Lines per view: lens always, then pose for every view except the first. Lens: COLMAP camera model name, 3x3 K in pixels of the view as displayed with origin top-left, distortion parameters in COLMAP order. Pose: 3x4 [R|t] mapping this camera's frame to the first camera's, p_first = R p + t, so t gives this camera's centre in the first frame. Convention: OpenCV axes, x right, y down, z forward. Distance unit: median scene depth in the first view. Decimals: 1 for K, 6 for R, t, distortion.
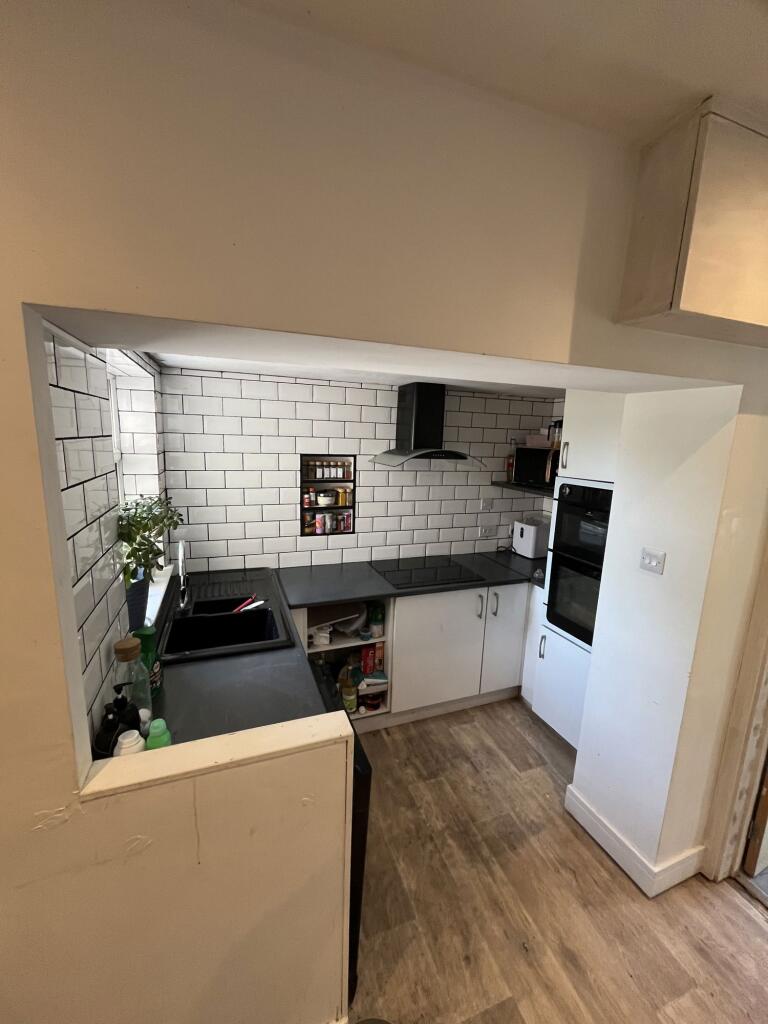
lens RADIAL K [[415.2, 0, 384.0], [0, 415.2, 512.0], [0, 0, 1]] dist [0.000686, 0.000001]
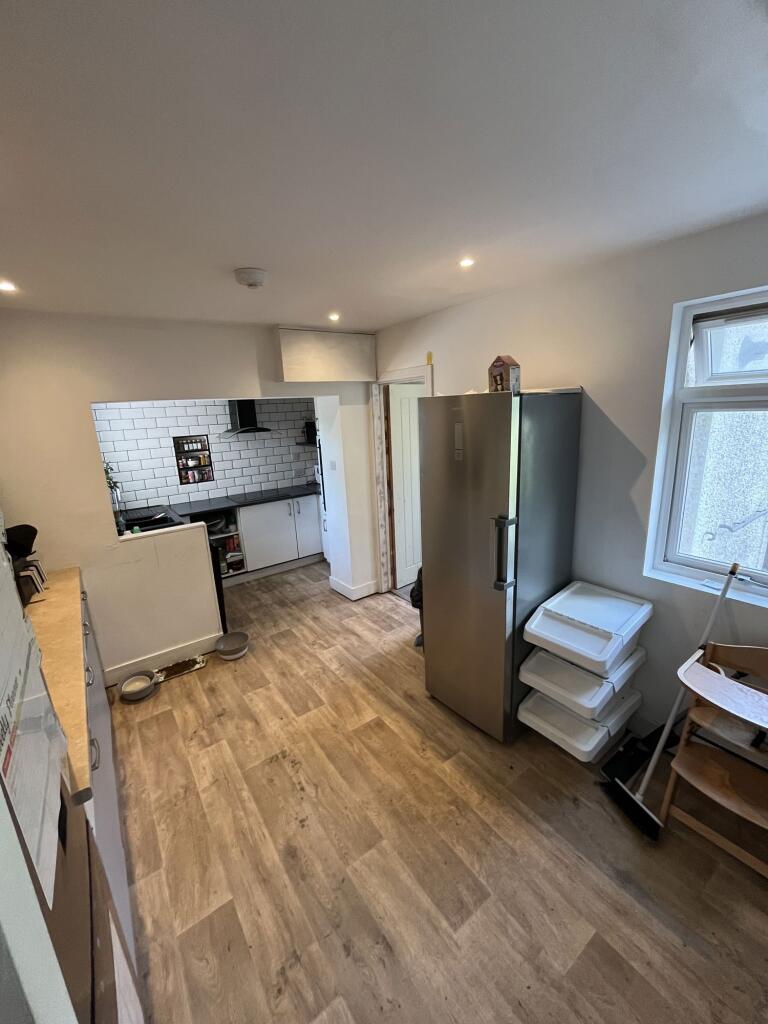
lens RADIAL K [[415.2, 0, 384.0], [0, 415.2, 512.0], [0, 0, 1]] dist [0.000686, 0.000001]
pose [[0.960034, -0.140232, 0.242219, 0.179638], [0.125282, 0.989196, 0.076135, 0.146163], [-0.250279, -0.042746, 0.967230, -0.897122]]
